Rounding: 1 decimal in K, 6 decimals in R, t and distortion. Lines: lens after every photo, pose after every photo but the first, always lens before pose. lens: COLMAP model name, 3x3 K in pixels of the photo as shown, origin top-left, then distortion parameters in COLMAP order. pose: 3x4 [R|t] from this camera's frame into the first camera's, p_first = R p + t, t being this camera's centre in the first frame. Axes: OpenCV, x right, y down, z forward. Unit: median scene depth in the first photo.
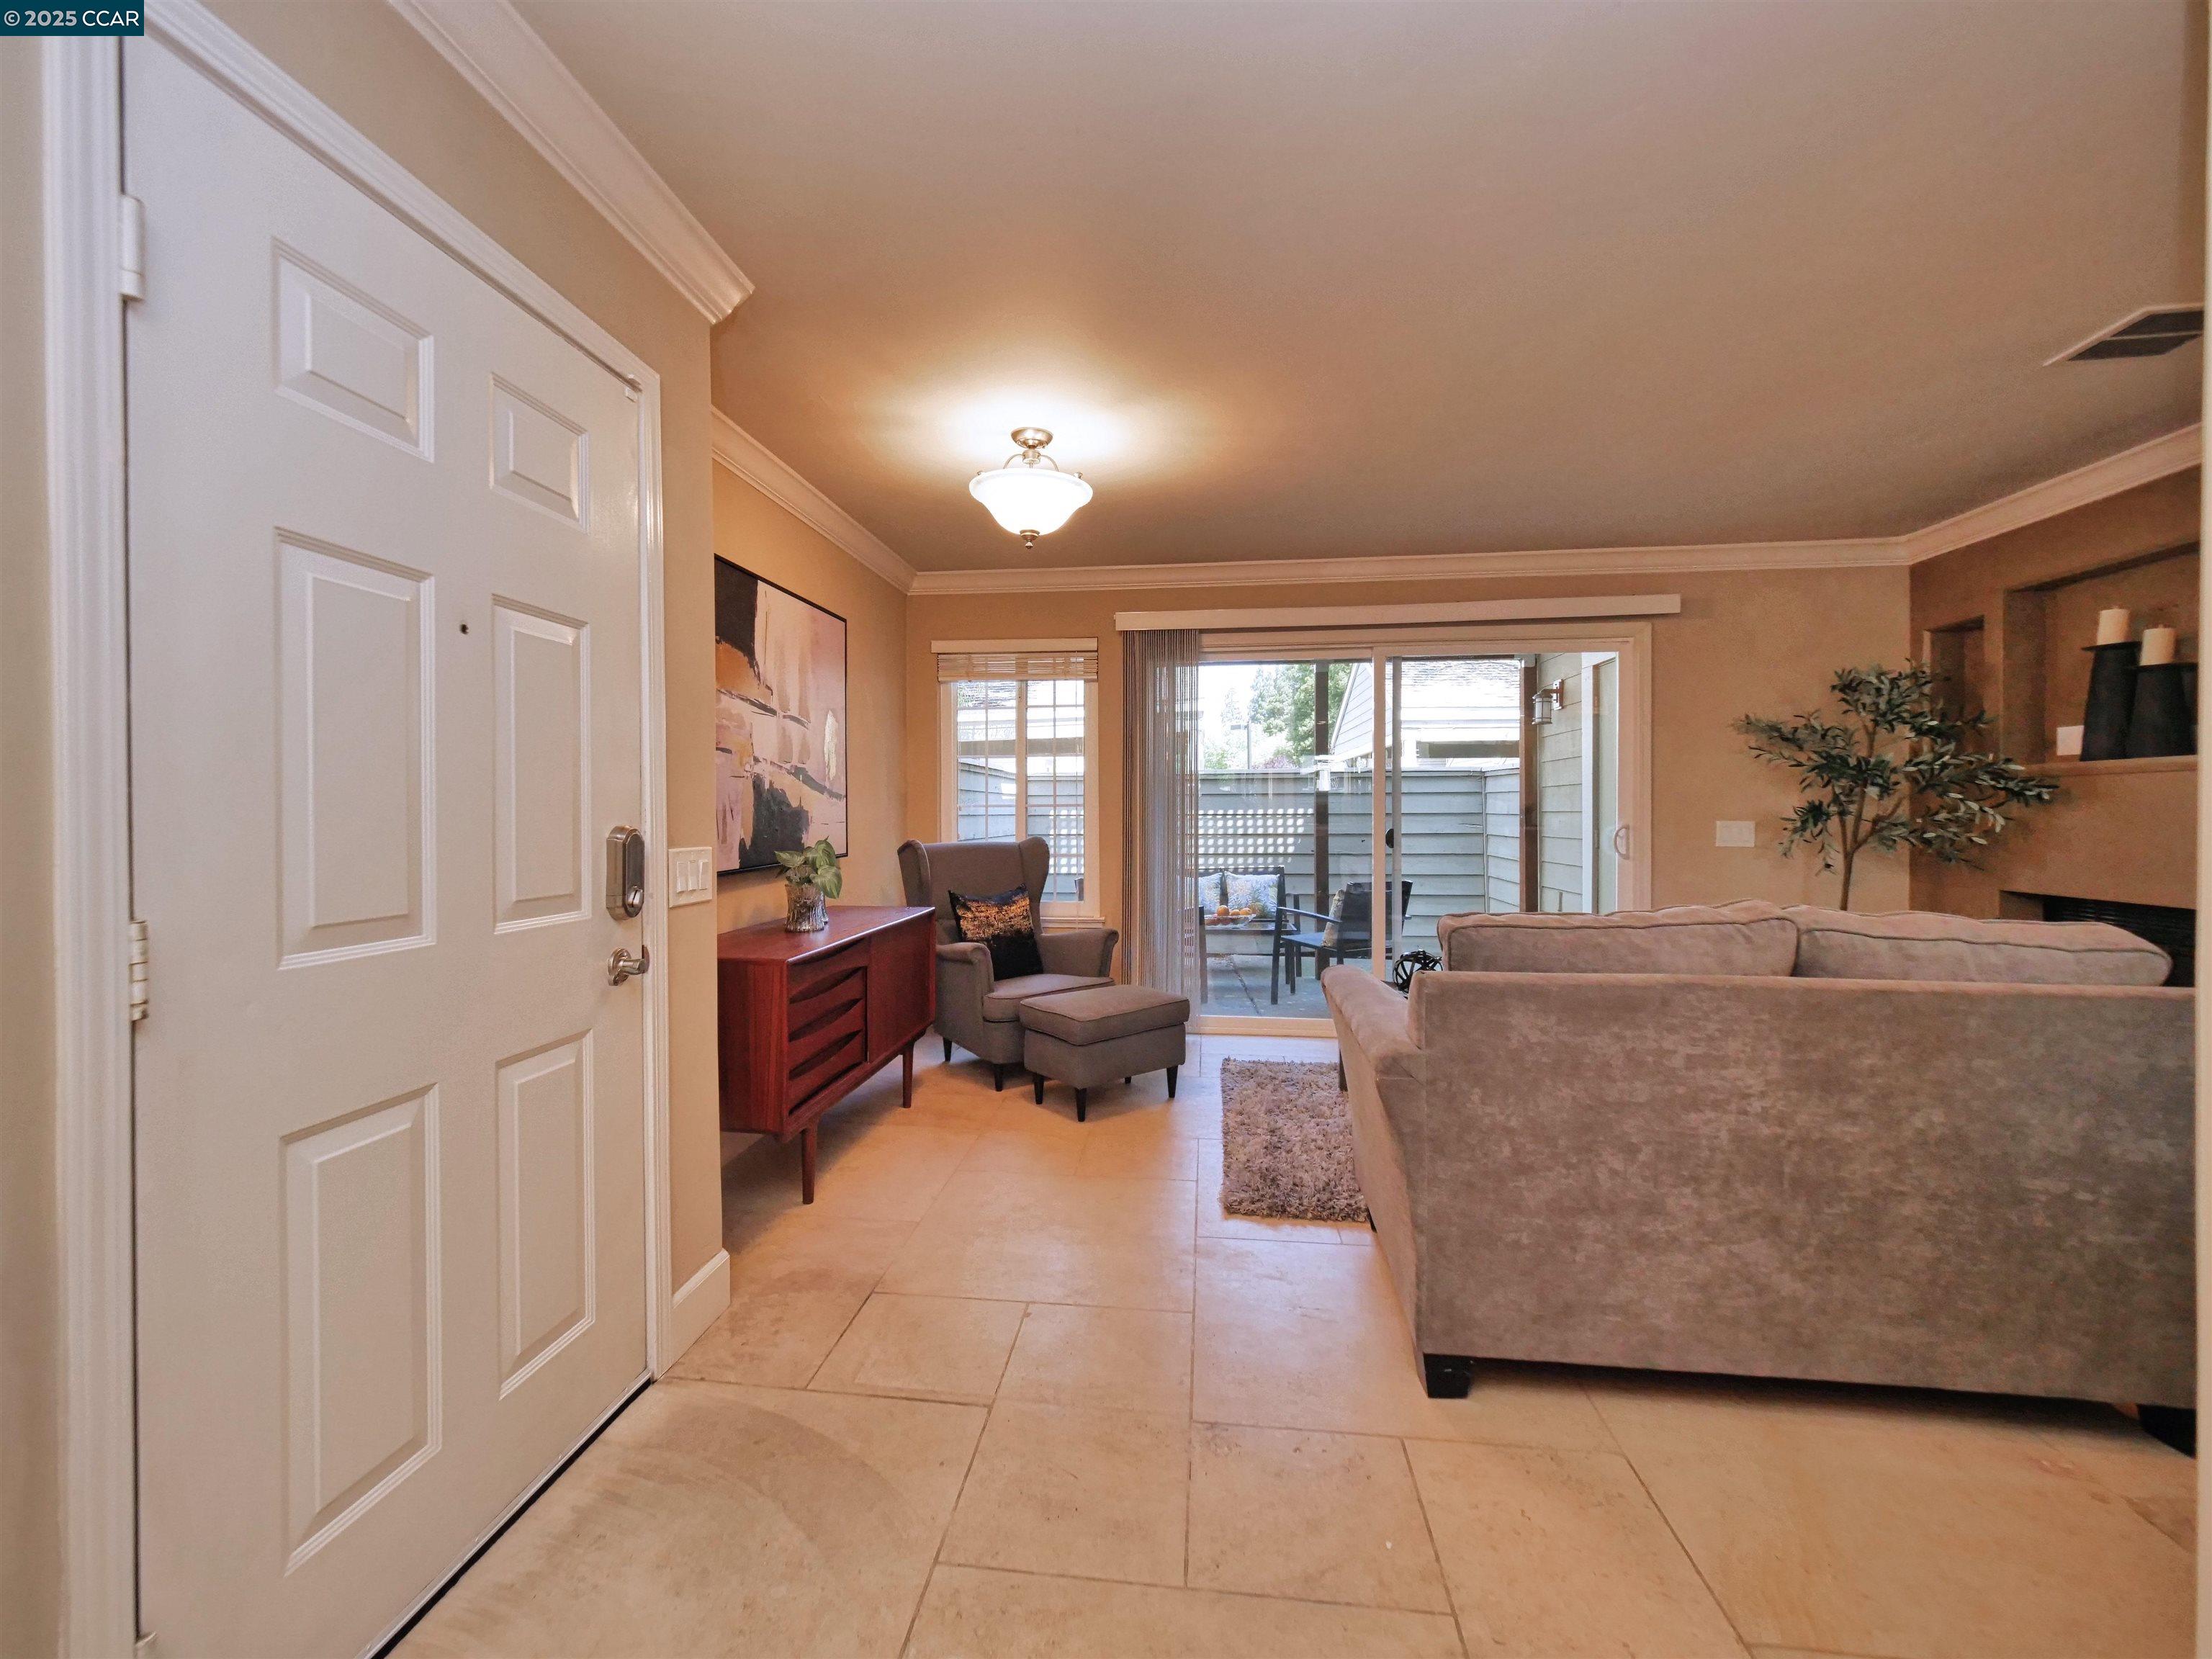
lens RADIAL K [[940.2, 0, 1080.3], [0, 940.2, 820.4], [0, 0, 1]] dist [-0.007997, 0.000778]
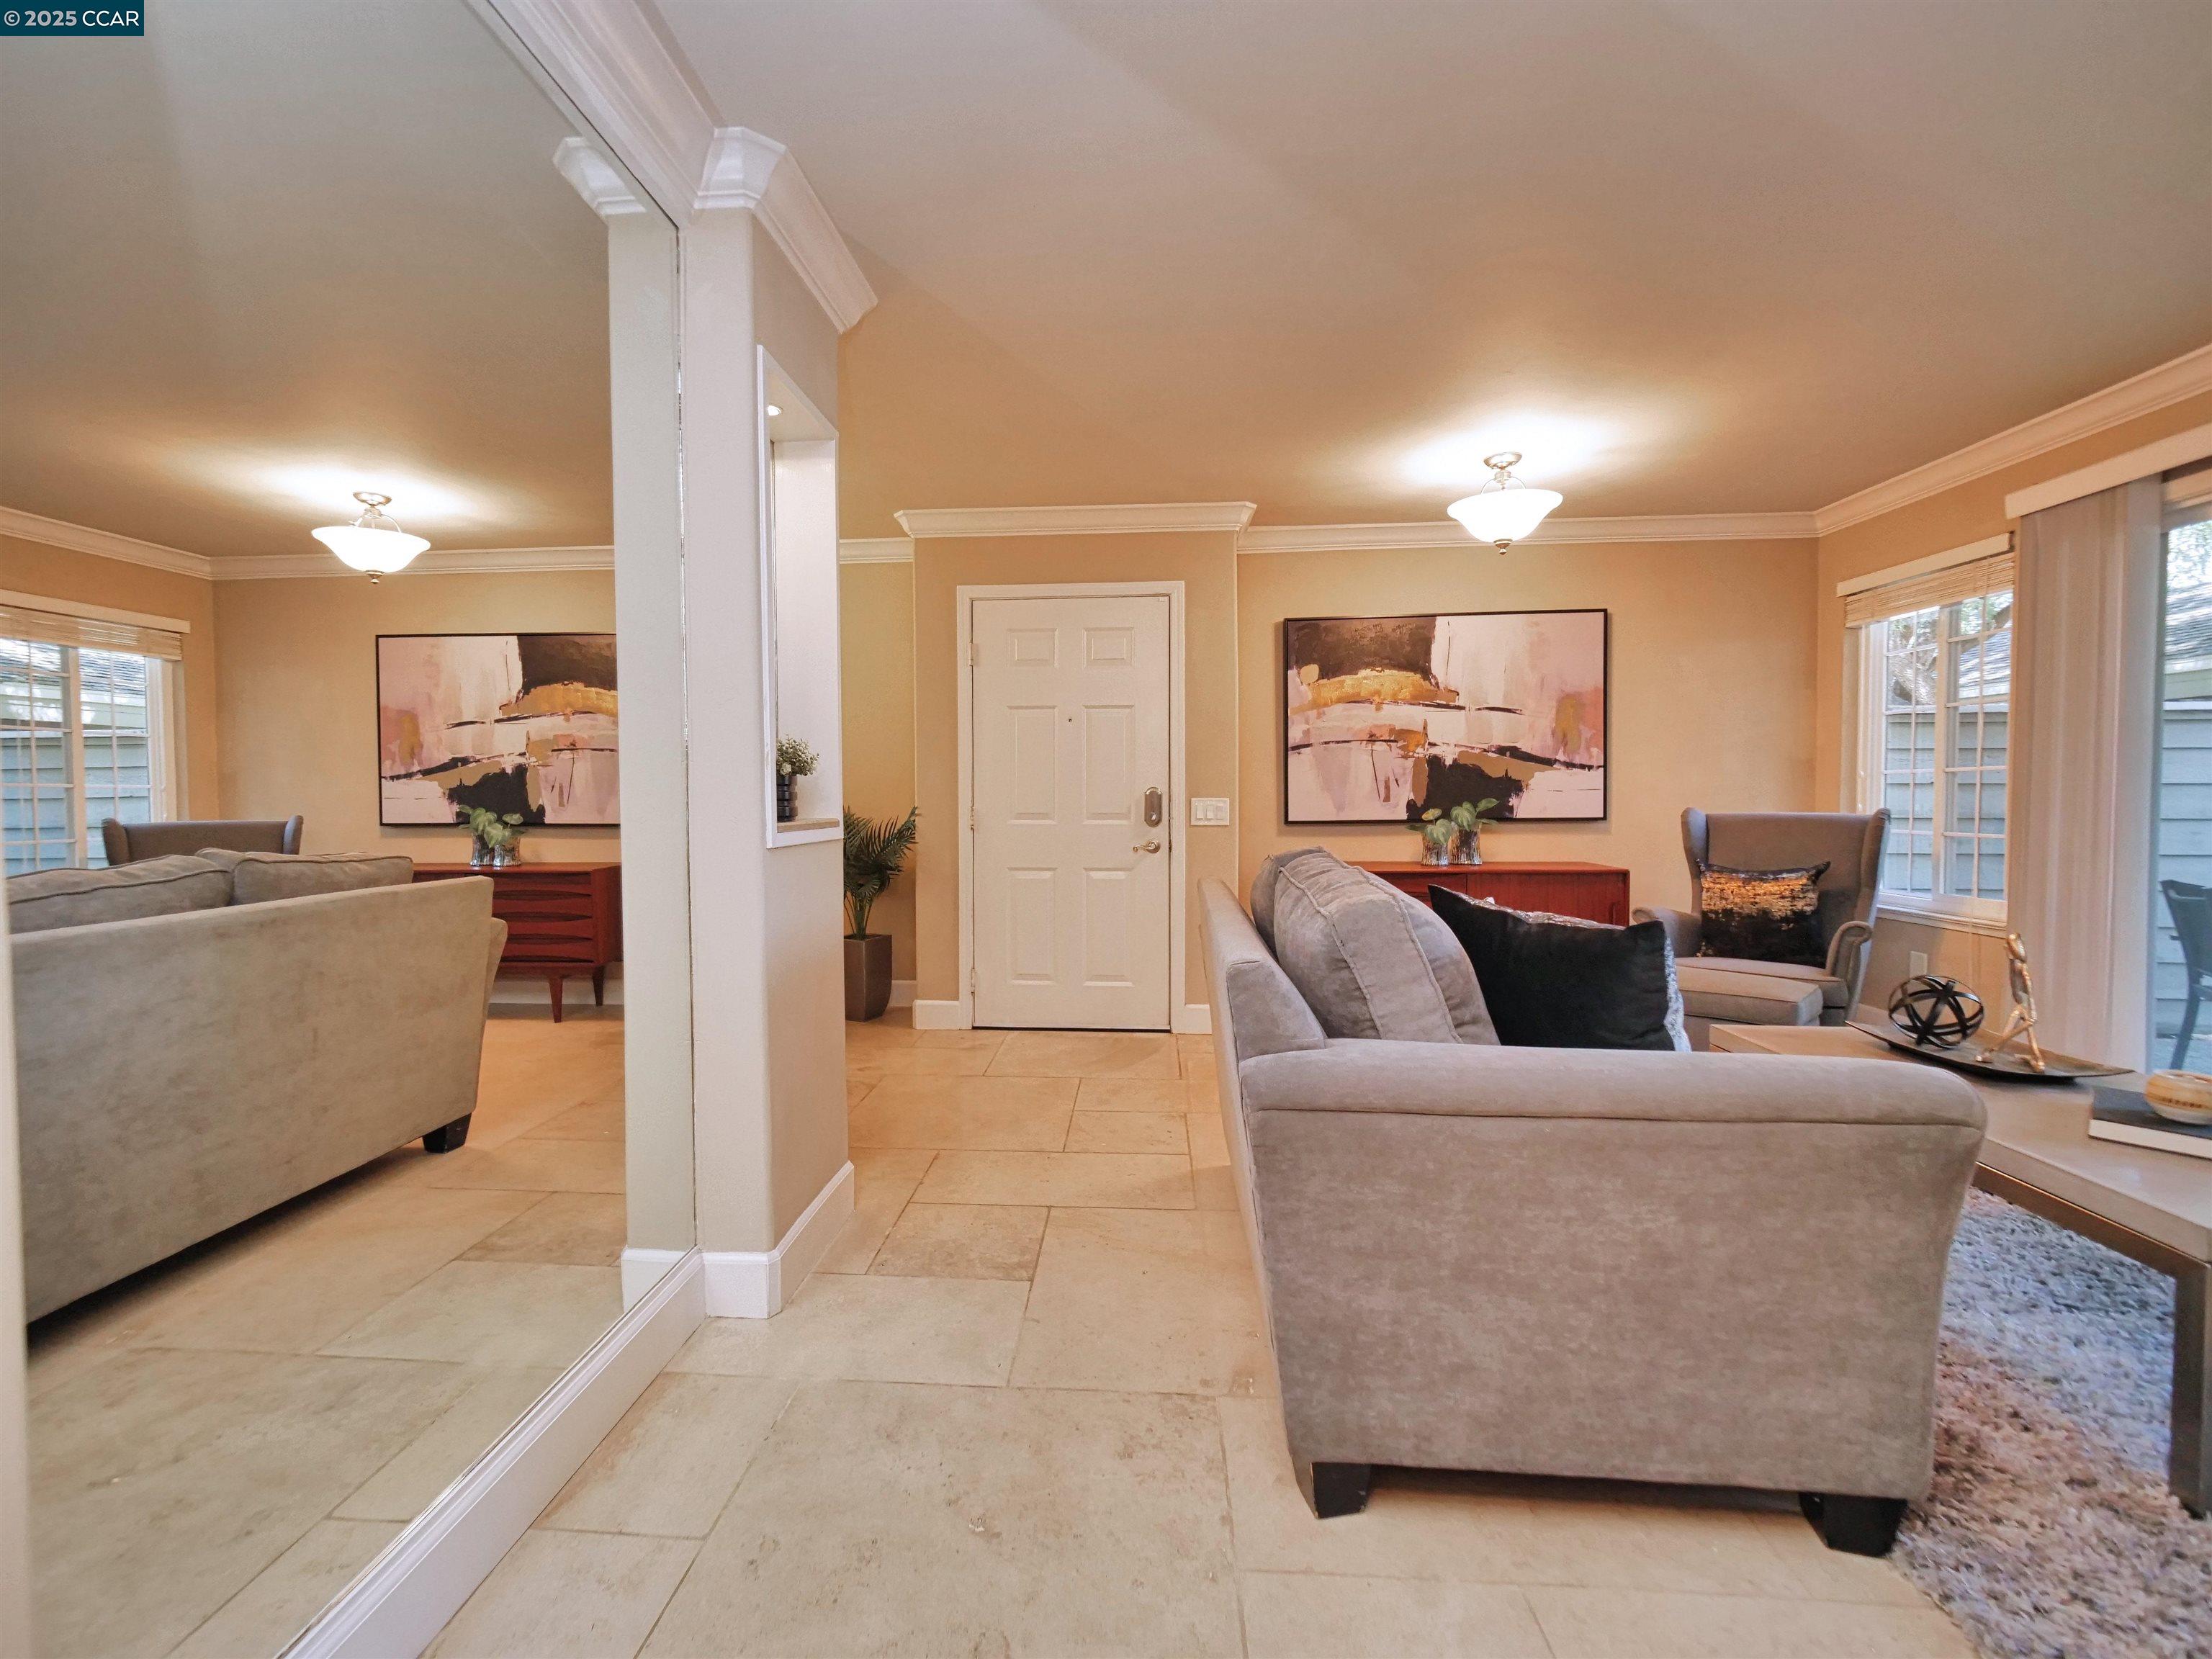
lens RADIAL K [[940.2, 0, 1074.9], [0, 940.2, 824.5], [0, 0, 1]] dist [-0.007997, 0.000778]
pose [[0.049392, 0.033639, -0.998213, 0.873503], [-0.005513, 0.999427, 0.033407, 0.010073], [0.998764, 0.003854, 0.049549, 0.318105]]
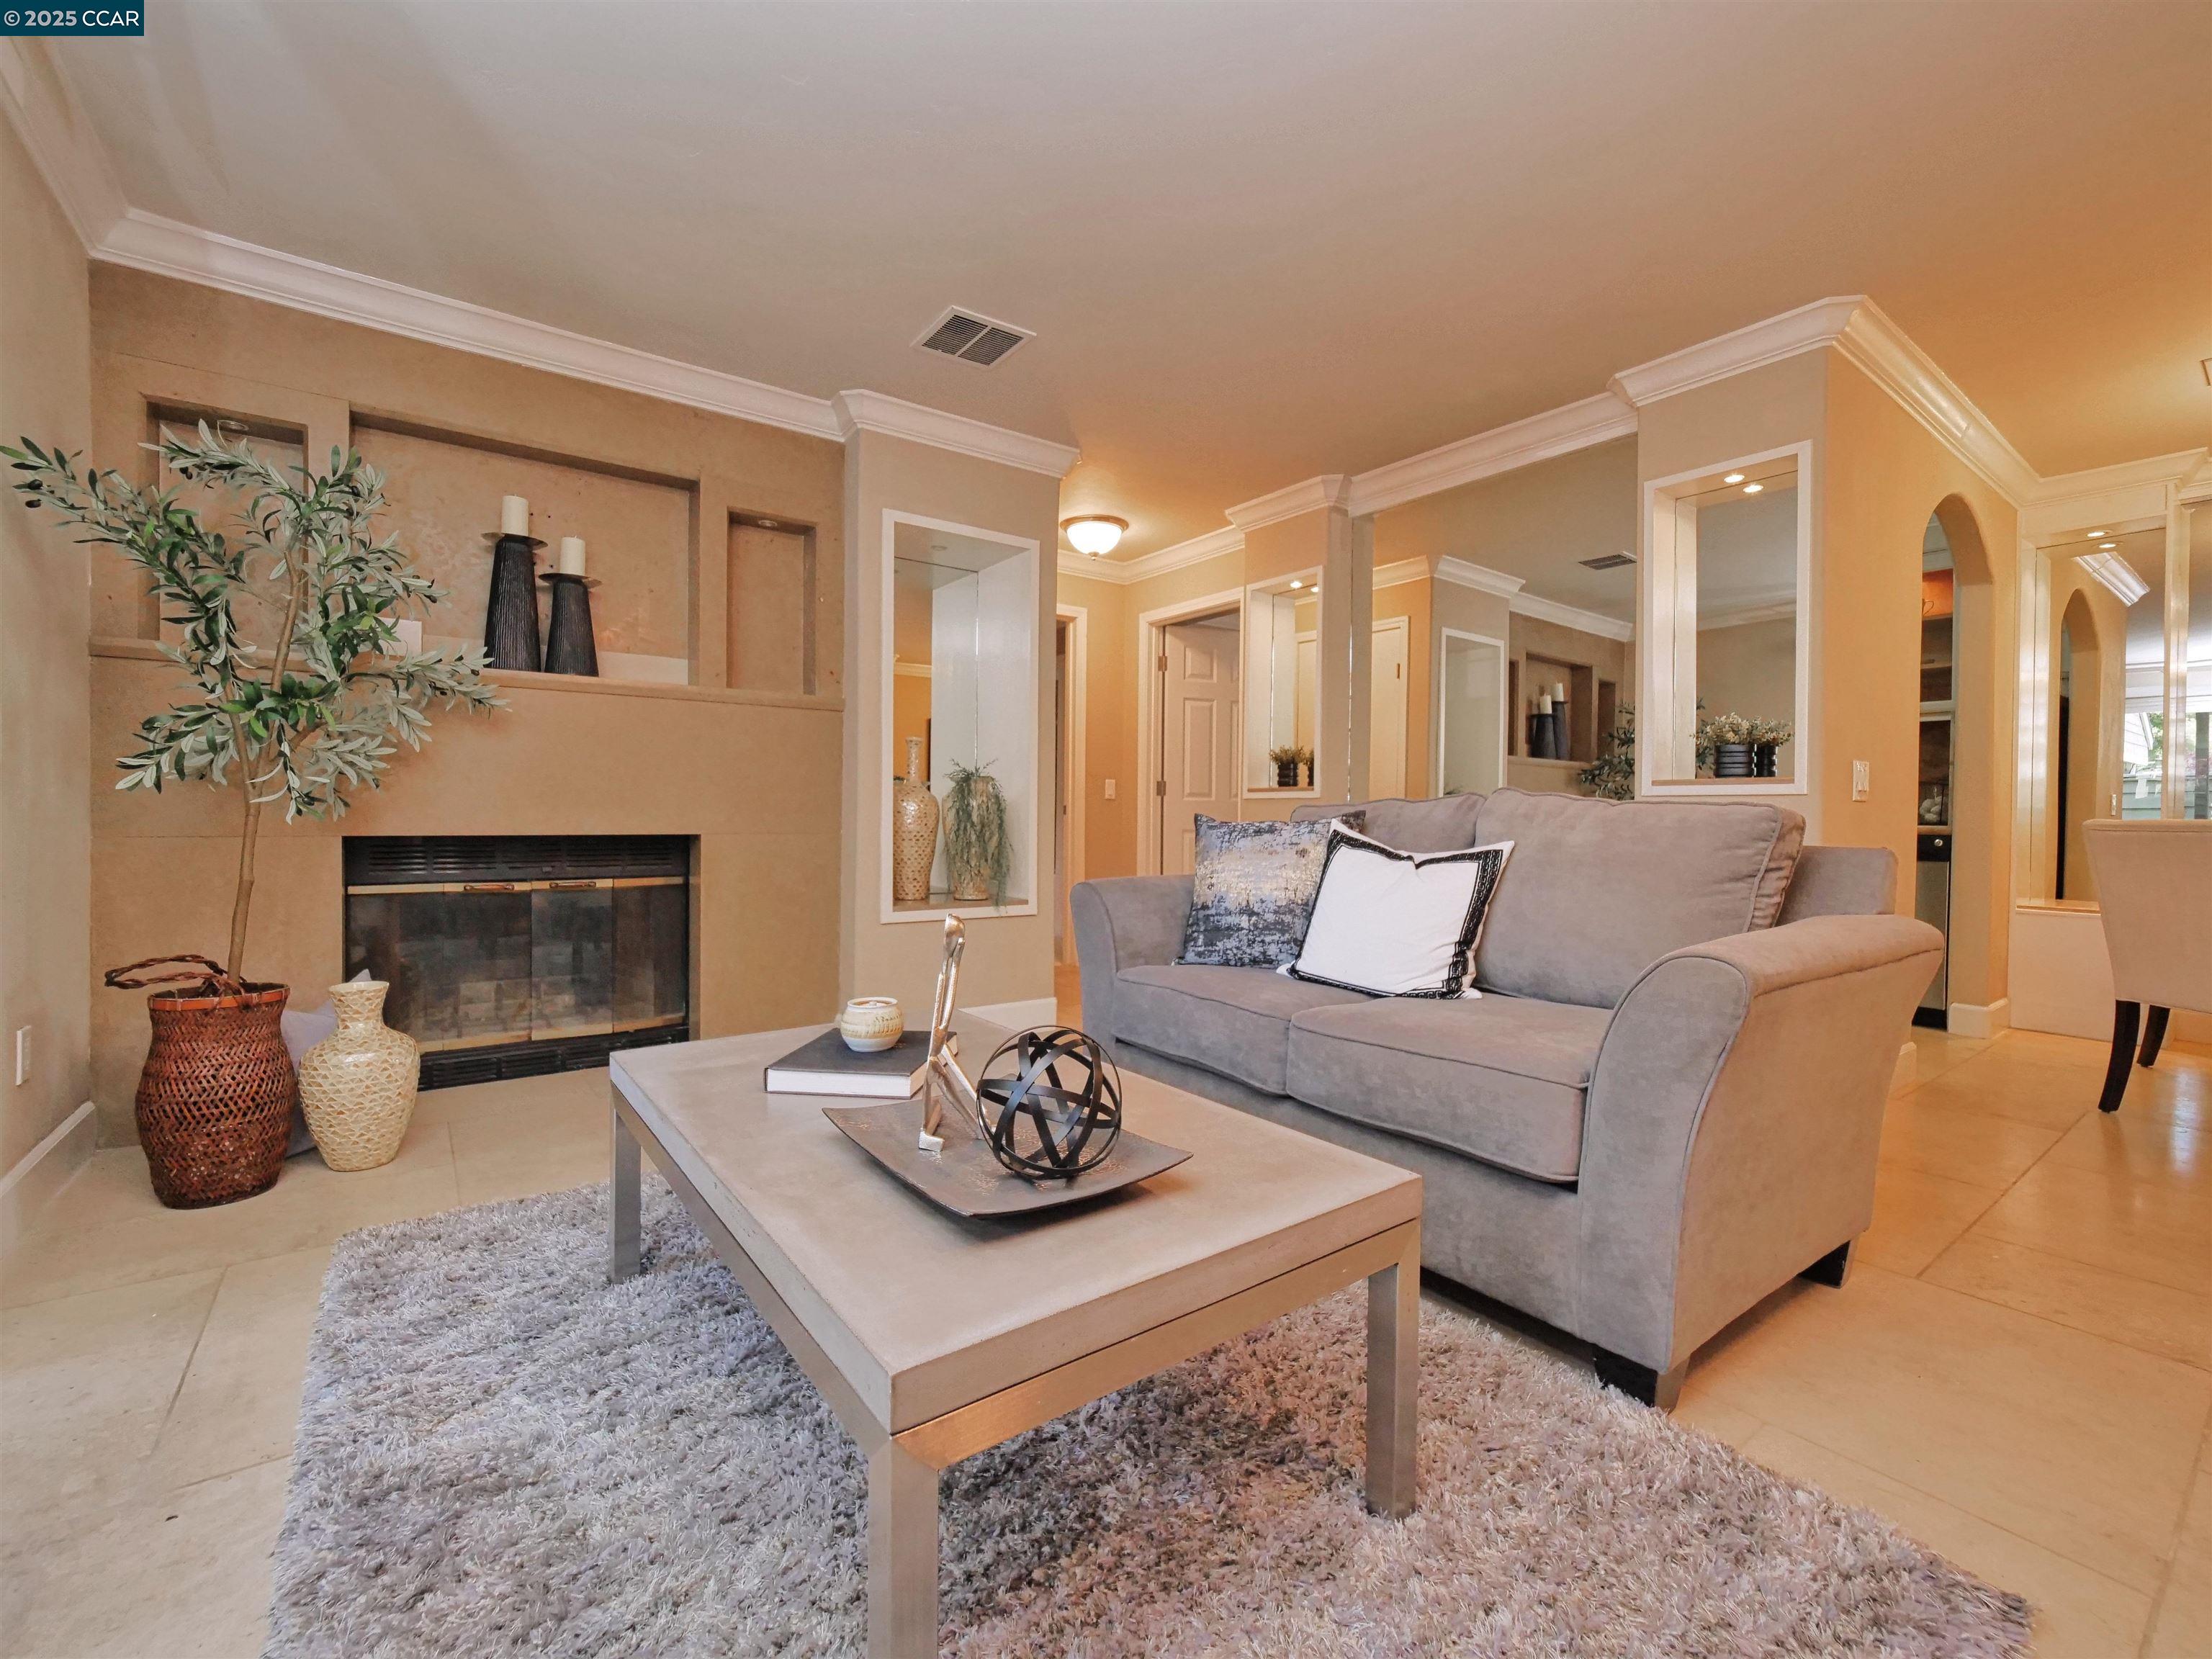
lens RADIAL K [[940.2, 0, 1079.0], [0, 940.2, 821.1], [0, 0, 1]] dist [-0.007997, 0.000778]
pose [[-0.689845, -0.008359, 0.723909, 0.105379], [-0.001642, 0.999949, 0.009981, 0.055930], [-0.723955, 0.005697, -0.689823, 1.075882]]
